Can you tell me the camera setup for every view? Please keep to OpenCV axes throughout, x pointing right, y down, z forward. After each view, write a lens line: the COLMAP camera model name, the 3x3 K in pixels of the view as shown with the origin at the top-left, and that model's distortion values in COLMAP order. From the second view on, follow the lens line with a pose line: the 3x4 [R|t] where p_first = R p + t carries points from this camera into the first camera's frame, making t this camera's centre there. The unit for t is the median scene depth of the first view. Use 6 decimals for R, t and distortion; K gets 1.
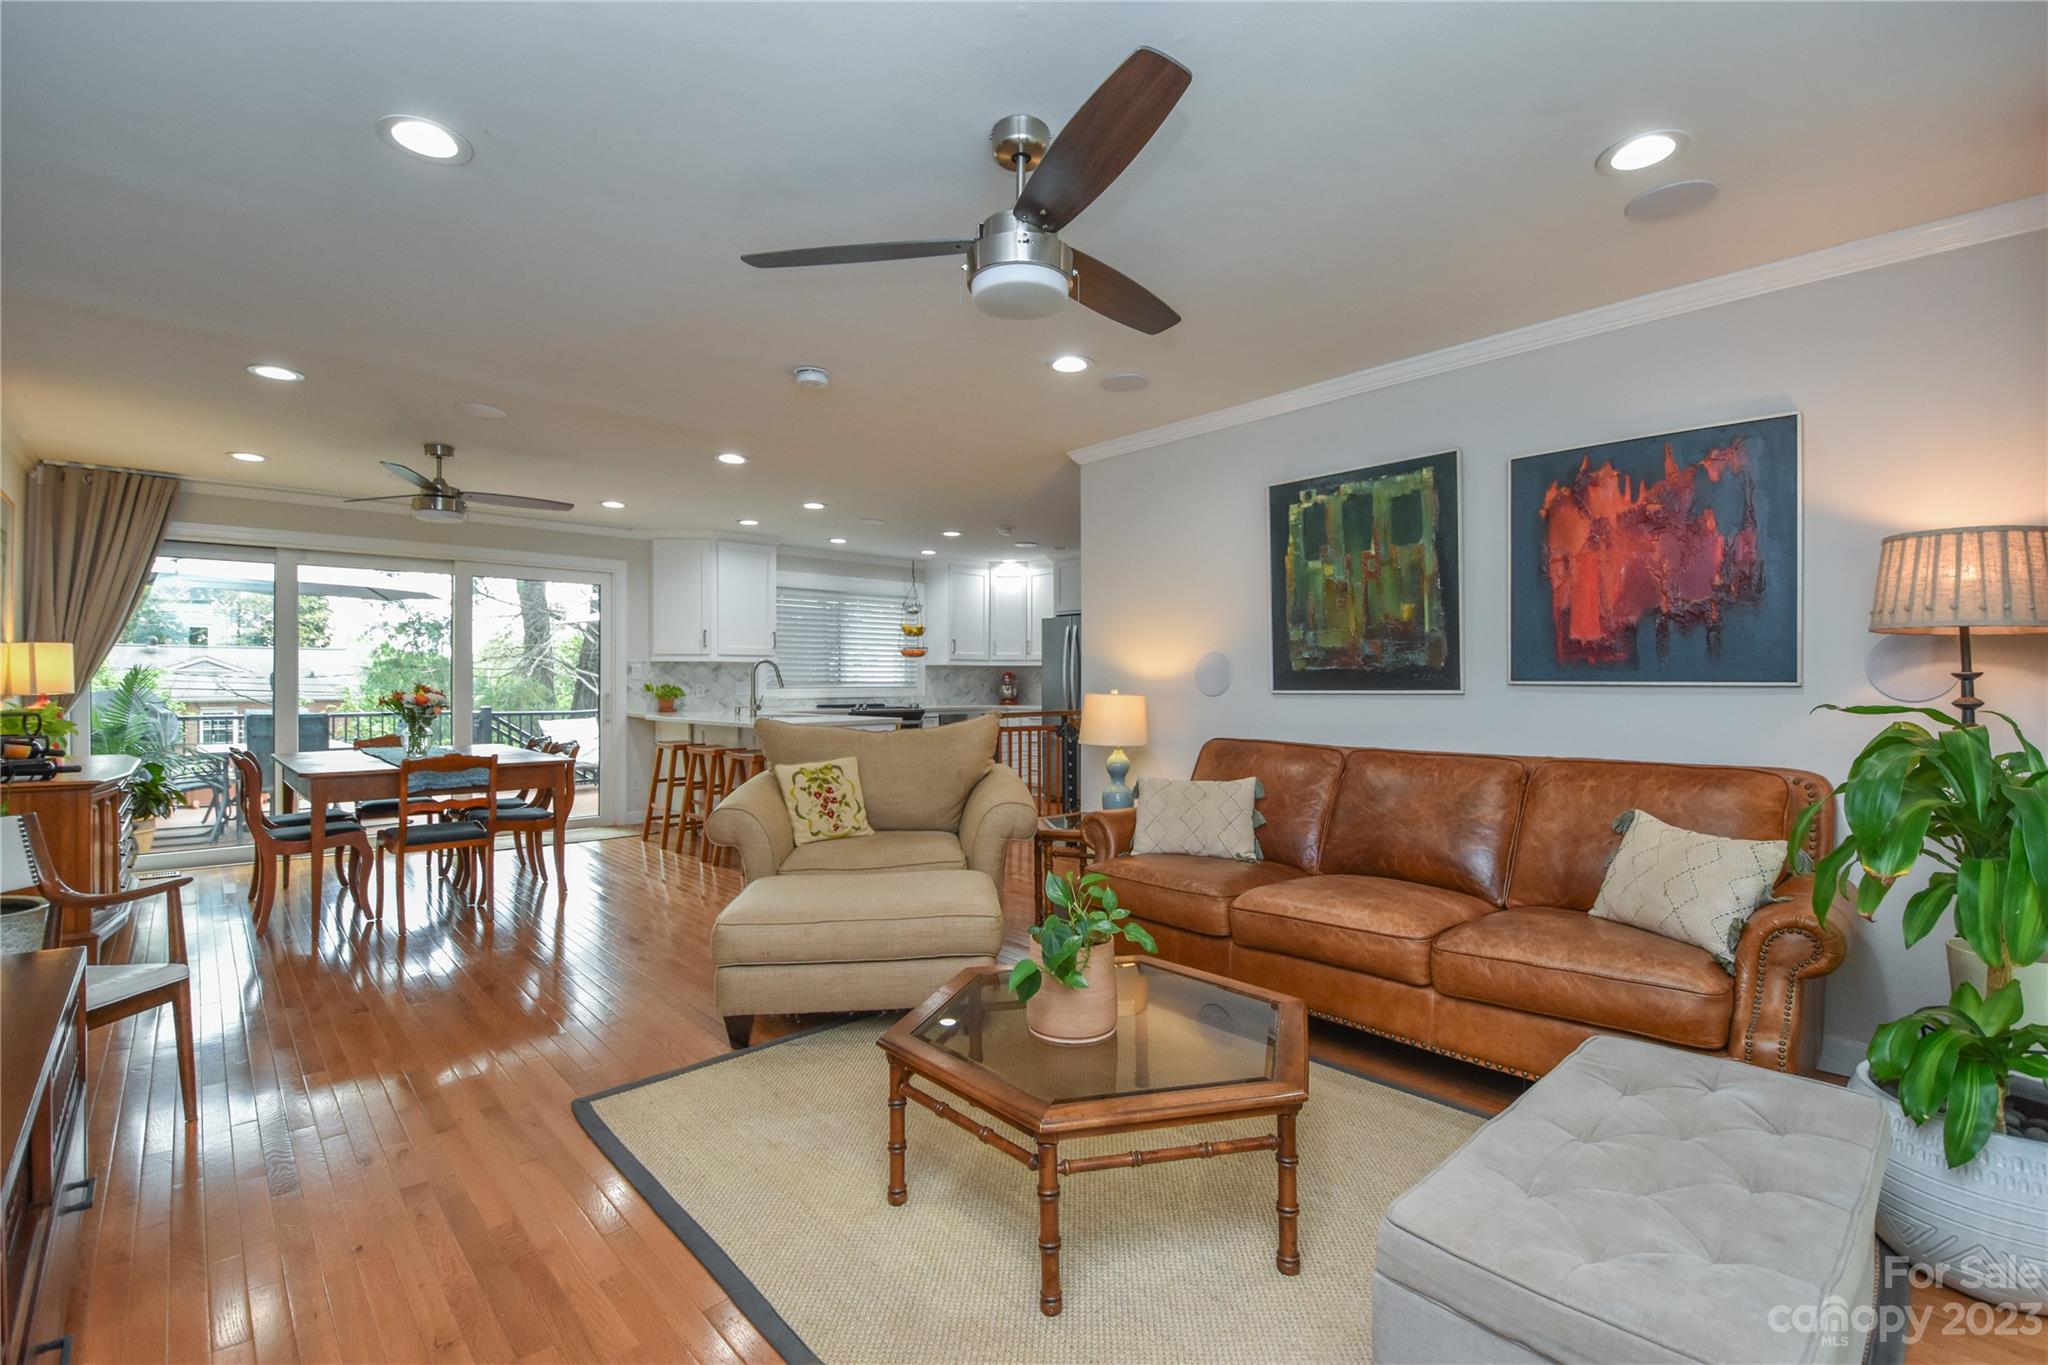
lens RADIAL K [[897.7, 0, 1024.0], [0, 897.7, 682.5], [0, 0, 1]] dist [-0.004223, -0.014660]
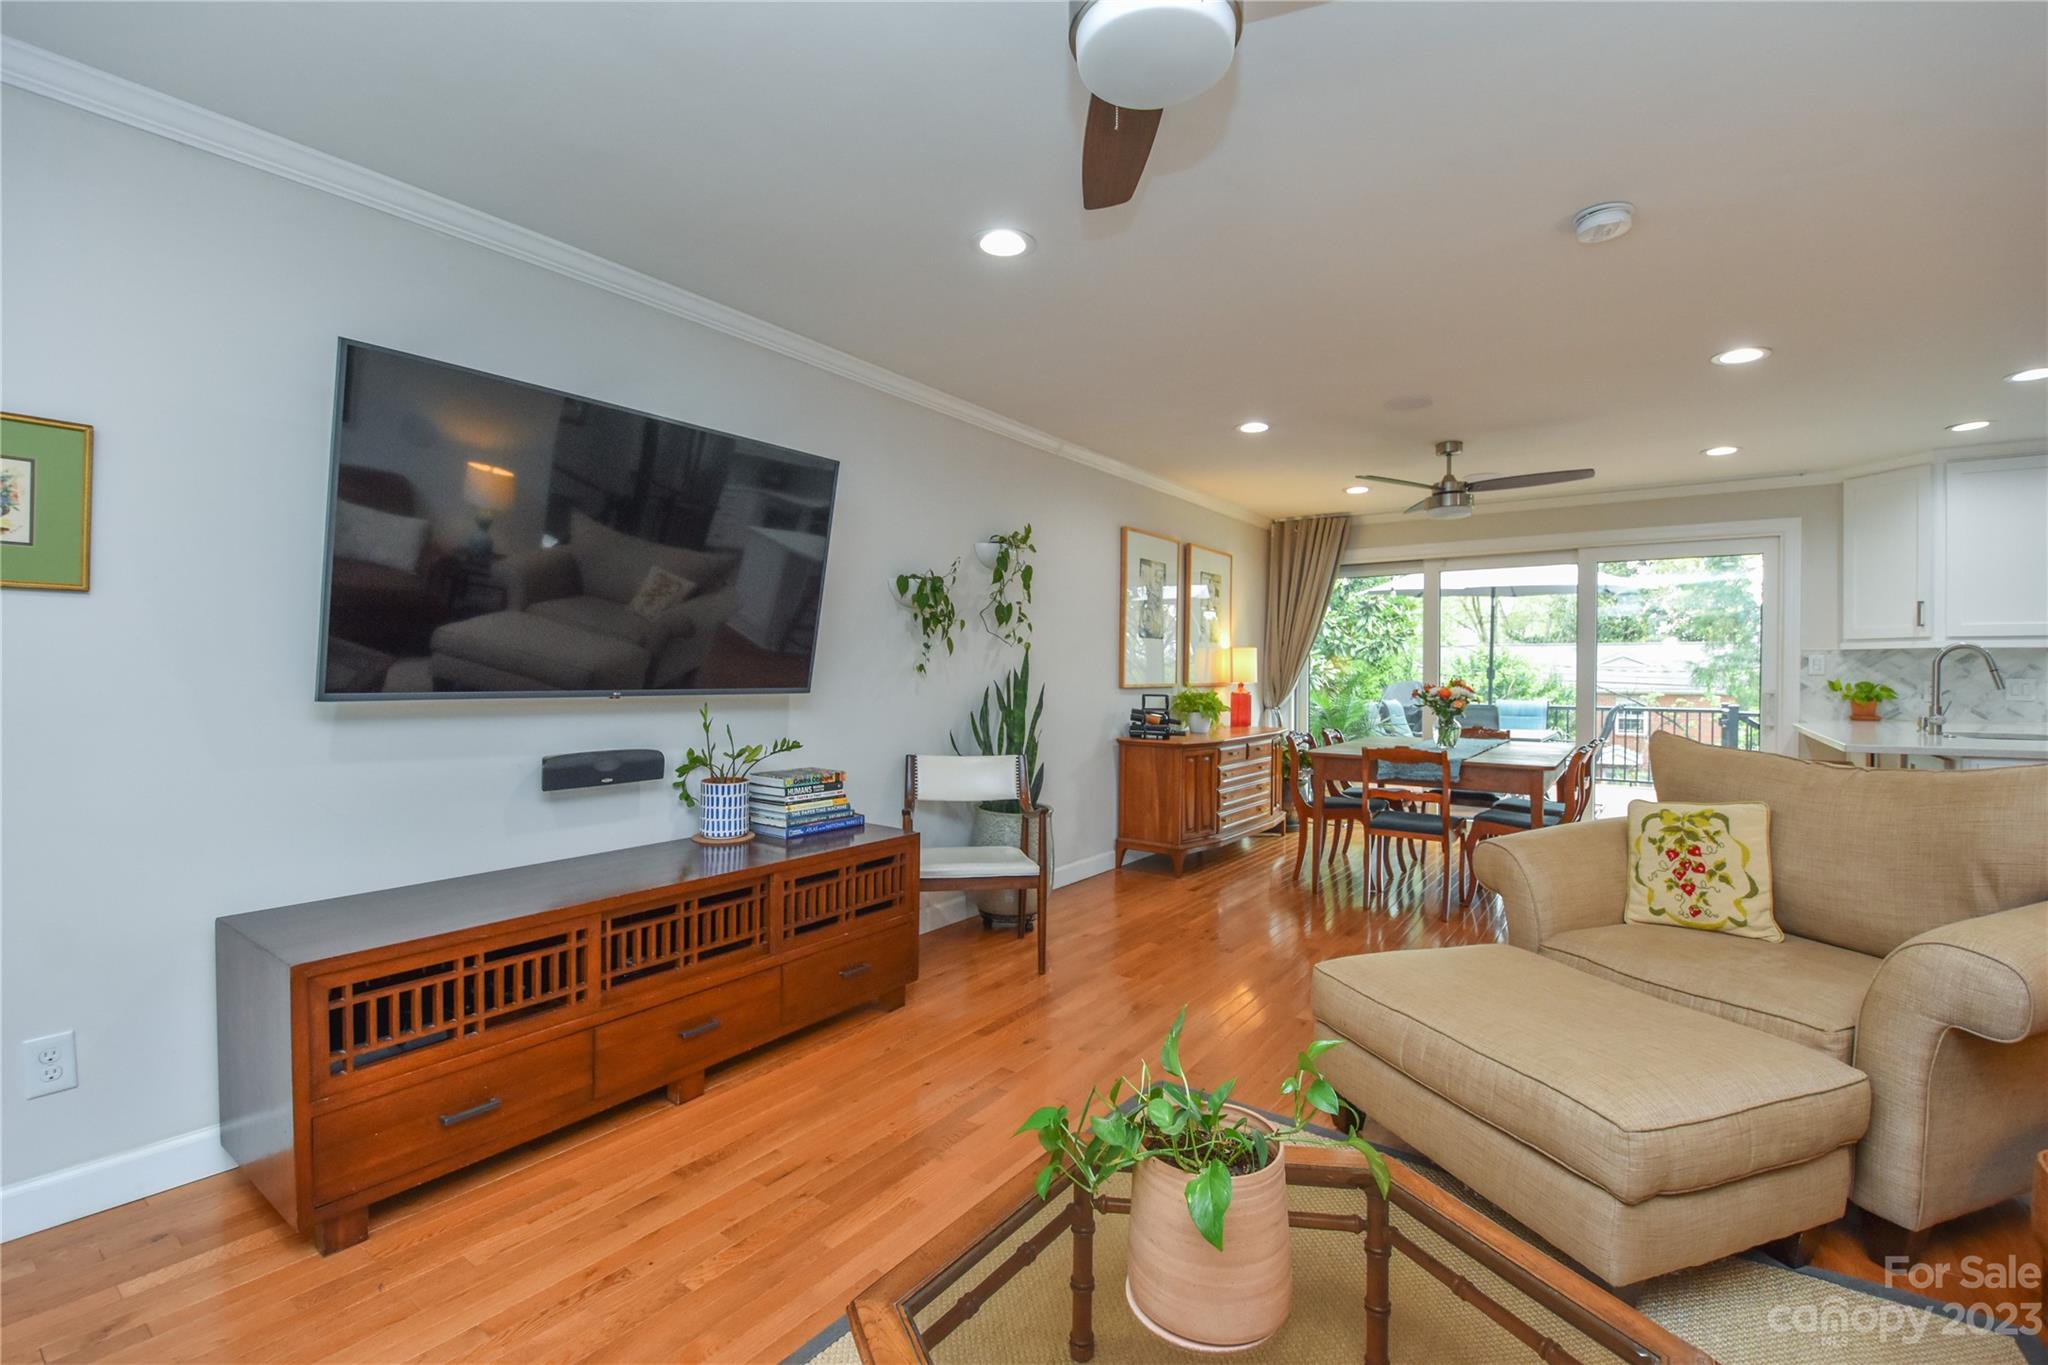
lens RADIAL K [[897.7, 0, 1024.0], [0, 897.7, 682.5], [0, 0, 1]] dist [-0.004223, -0.014660]
pose [[0.181910, 0.011753, -0.983245, 0.231924], [-0.005222, 0.999926, 0.010986, -0.002307], [0.983301, 0.003136, 0.181958, 0.310167]]
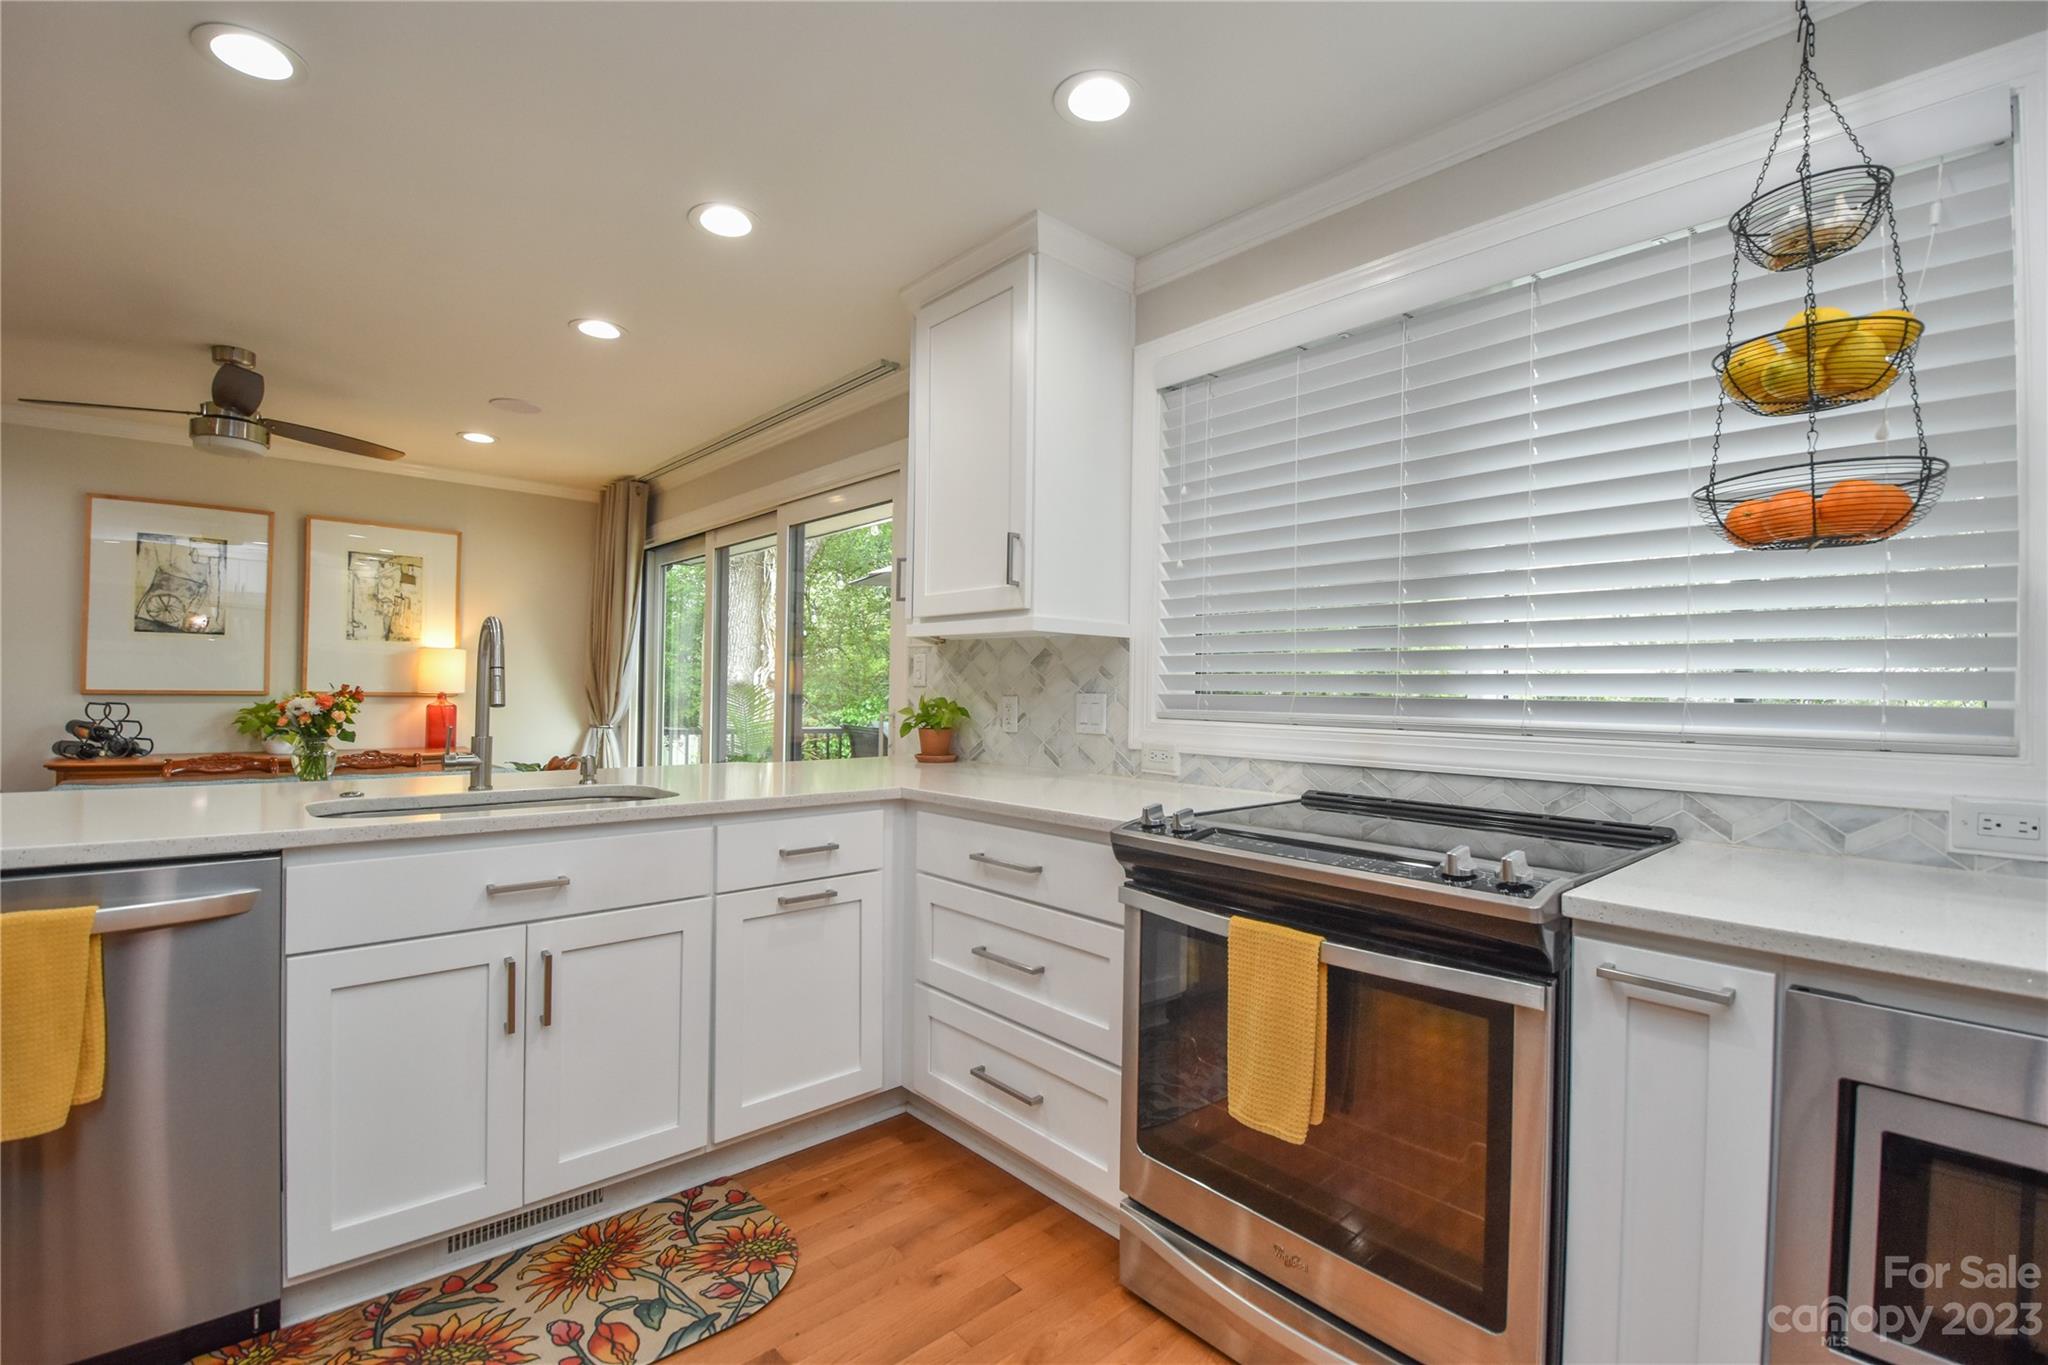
lens RADIAL K [[889.8, 0, 1052.0], [0, 889.8, 678.7], [0, 0, 1]] dist [-0.013144, -0.014102]
pose [[0.008502, -0.011034, -0.999903, 0.033856], [-0.014699, 0.999830, -0.011159, -0.004267], [0.999856, 0.014792, 0.008339, 1.470494]]
